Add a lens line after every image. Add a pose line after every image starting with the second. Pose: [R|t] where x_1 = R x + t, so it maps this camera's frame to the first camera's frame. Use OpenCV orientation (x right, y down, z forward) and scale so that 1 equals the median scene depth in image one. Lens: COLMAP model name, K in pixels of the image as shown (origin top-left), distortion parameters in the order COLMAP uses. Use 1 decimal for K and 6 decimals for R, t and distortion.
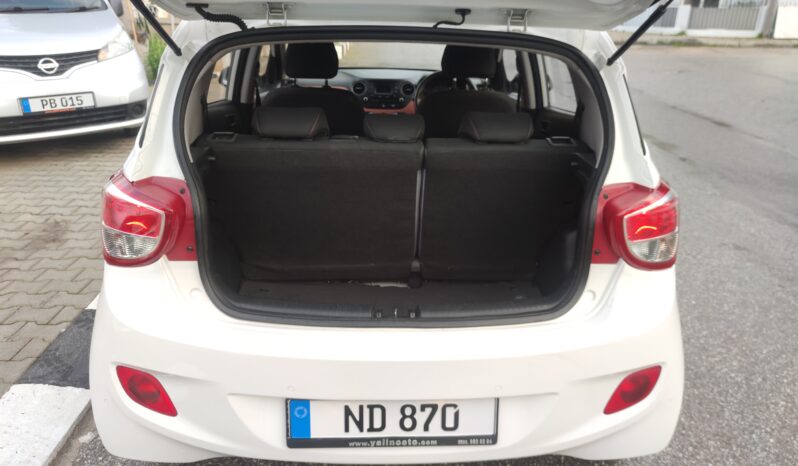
lens RADIAL K [[570.7, 0, 399.0], [0, 570.7, 233.0], [0, 0, 1]] dist [0.063322, -0.064498]
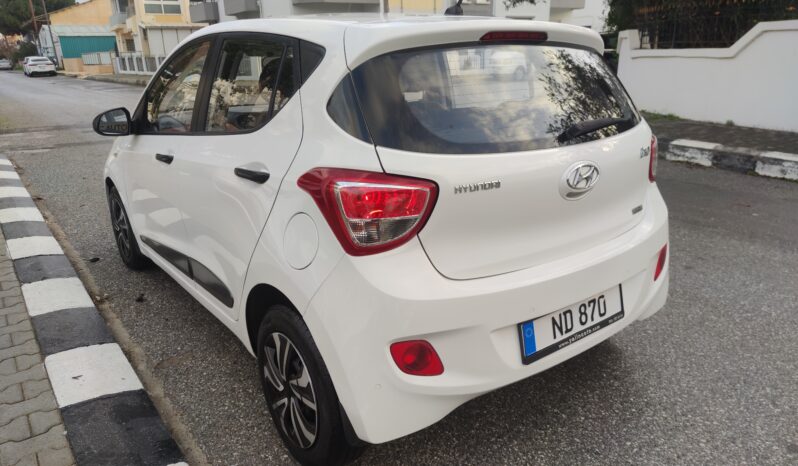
lens RADIAL K [[570.7, 0, 399.0], [0, 570.7, 233.0], [0, 0, 1]] dist [0.063322, -0.064498]
pose [[0.817926, -0.208006, 0.536405, -0.484261], [0.254826, 0.966891, -0.013626, 0.021634], [-0.515811, 0.147835, 0.843851, 0.027193]]
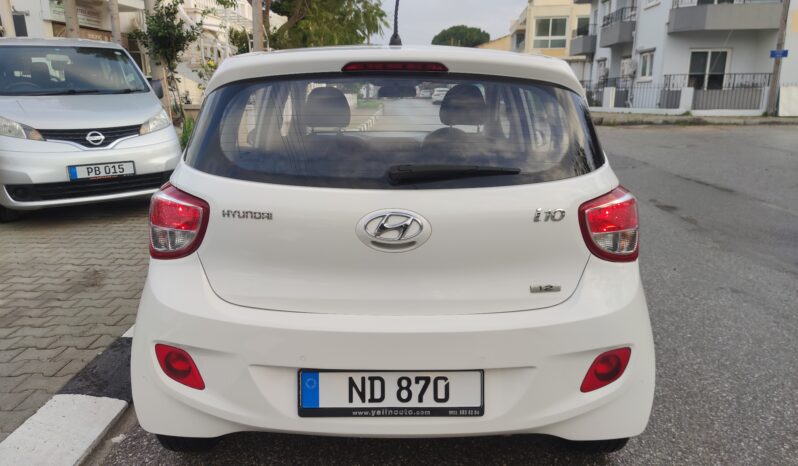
lens RADIAL K [[568.4, 0, 395.8], [0, 568.4, 236.6], [0, 0, 1]] dist [0.080553, -0.081514]
pose [[0.999206, -0.010497, -0.038434, 0.021670], [0.005005, 0.990098, -0.140290, 0.085673], [0.039526, 0.139986, 0.989364, -0.078744]]
